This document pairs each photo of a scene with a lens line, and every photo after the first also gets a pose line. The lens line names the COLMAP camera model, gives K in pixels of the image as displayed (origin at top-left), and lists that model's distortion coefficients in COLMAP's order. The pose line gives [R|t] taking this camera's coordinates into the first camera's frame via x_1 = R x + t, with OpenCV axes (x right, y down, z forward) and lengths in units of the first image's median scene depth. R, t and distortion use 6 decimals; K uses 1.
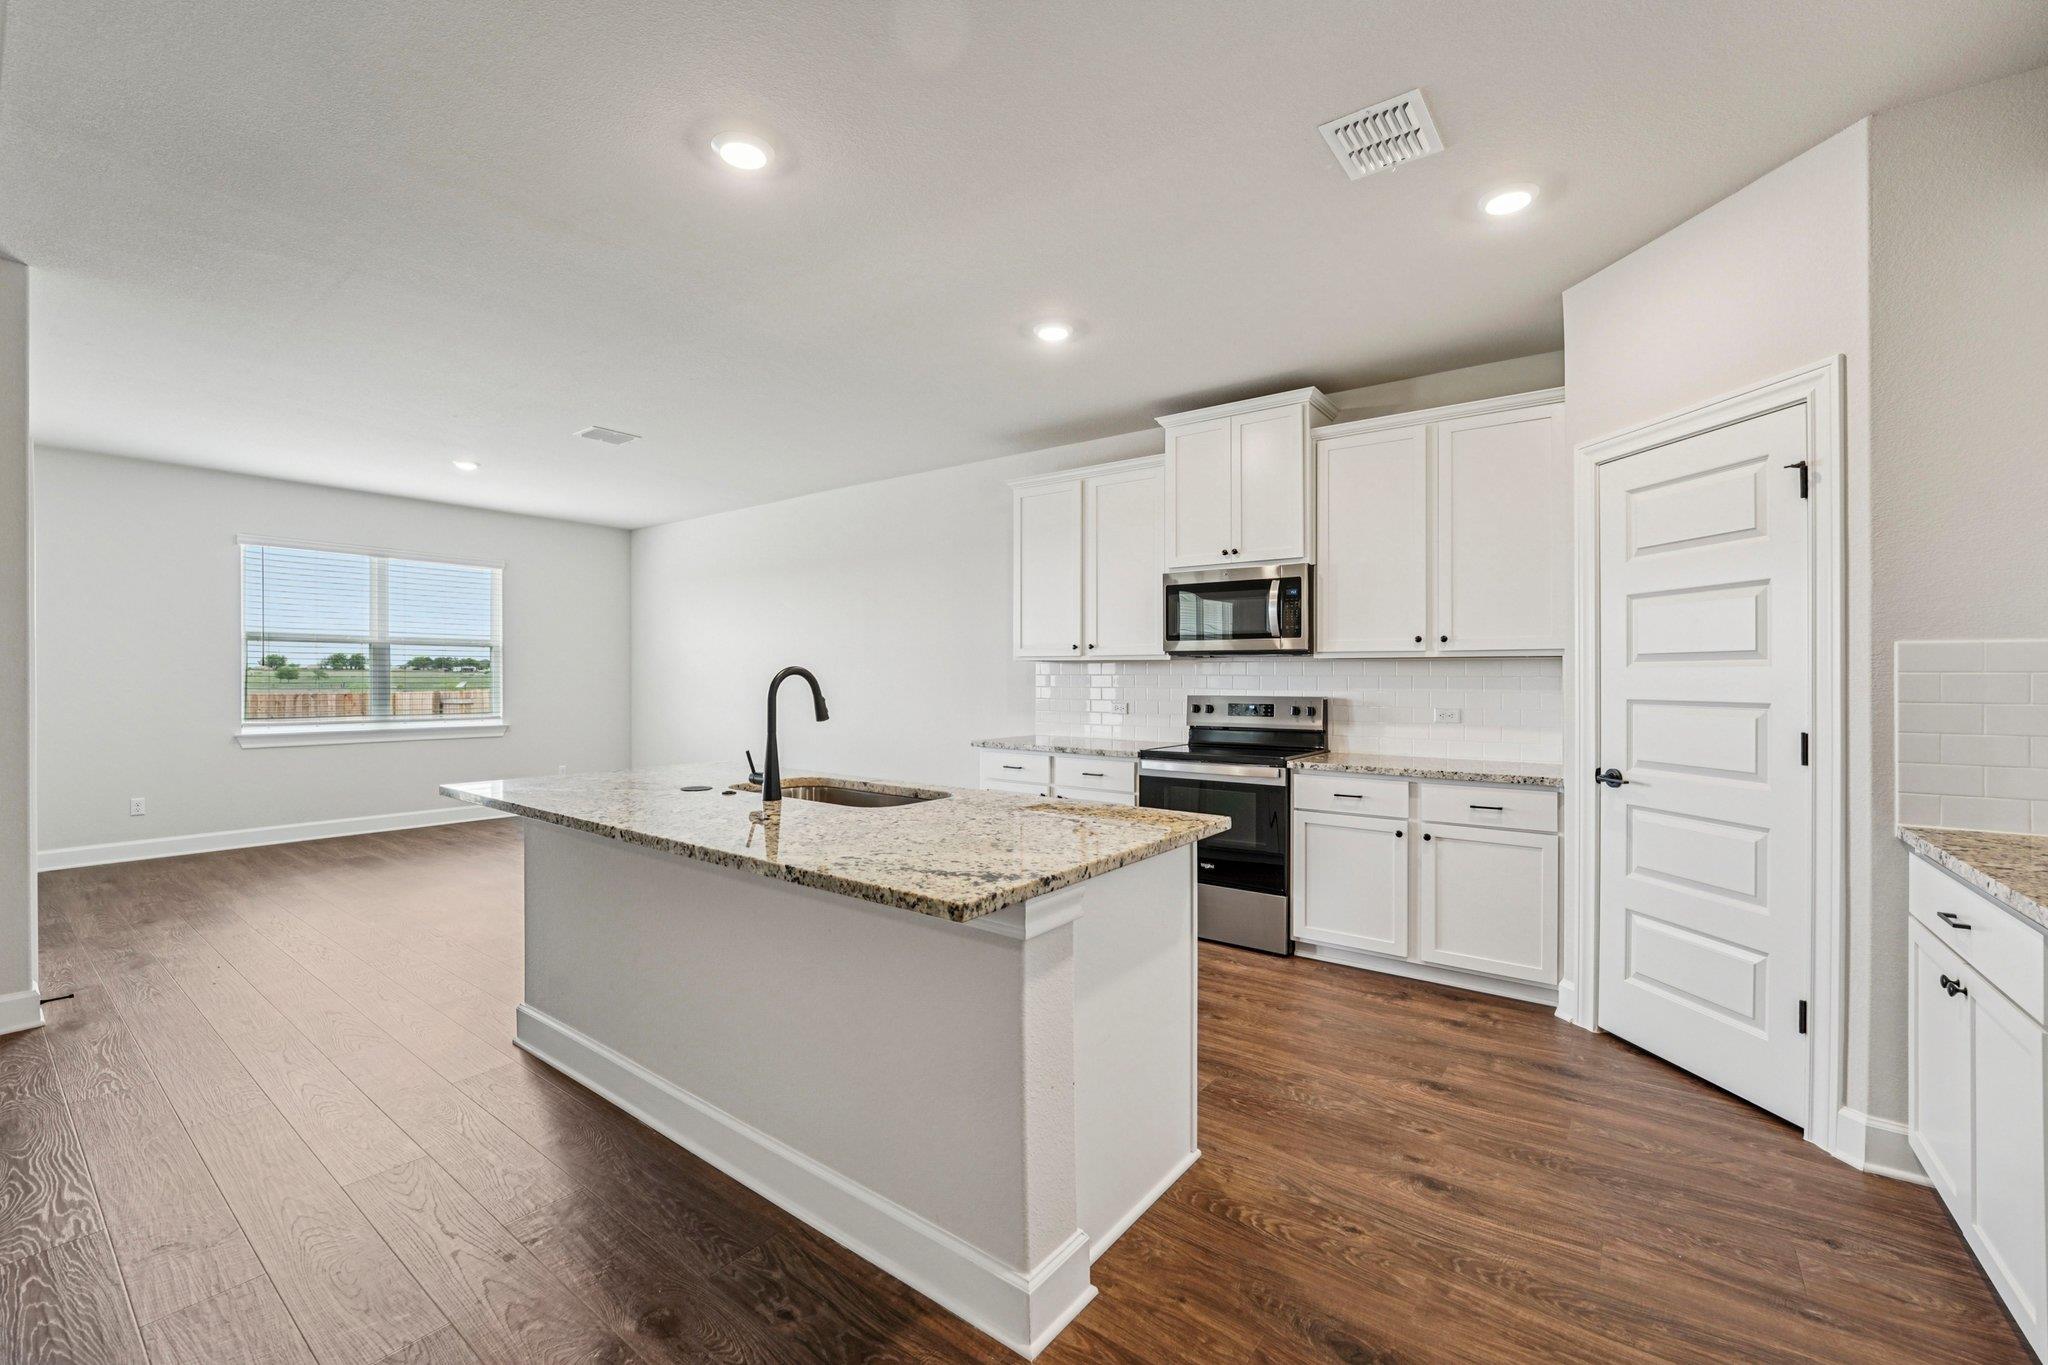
lens RADIAL K [[831.9, 0, 1024.0], [0, 831.9, 682.5], [0, 0, 1]] dist [-0.035482, 0.006197]
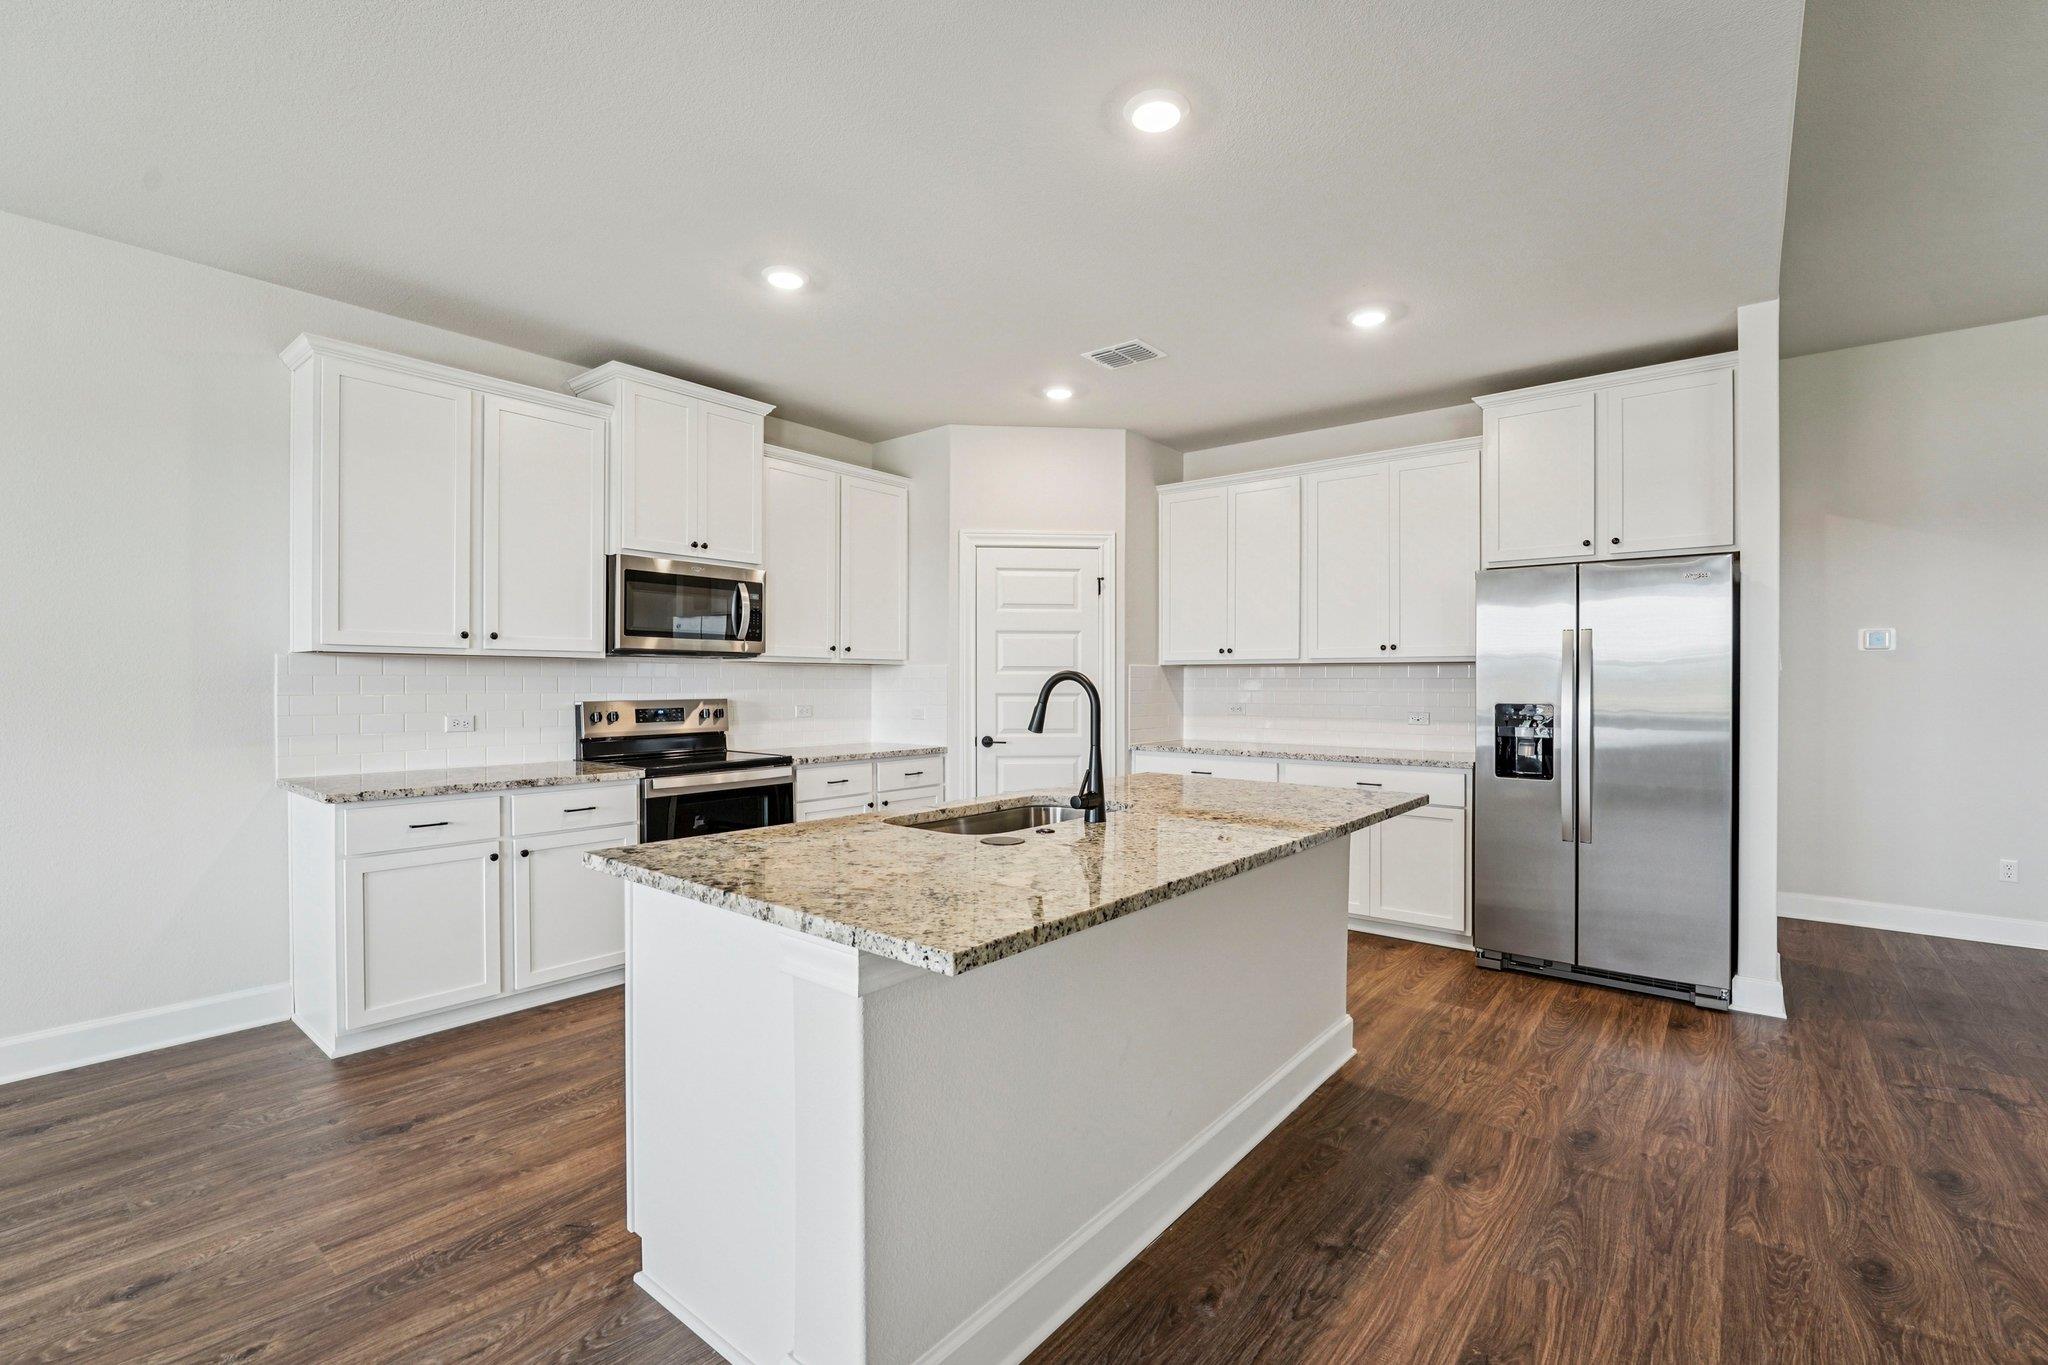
lens RADIAL K [[890.7, 0, 1024.0], [0, 890.7, 682.5], [0, 0, 1]] dist [0.047570, 0.000011]
pose [[0.051753, -0.005332, 0.998646, -0.803751], [0.004292, 0.999978, 0.005116, -0.007427], [-0.998651, 0.004021, 0.051775, 0.638239]]
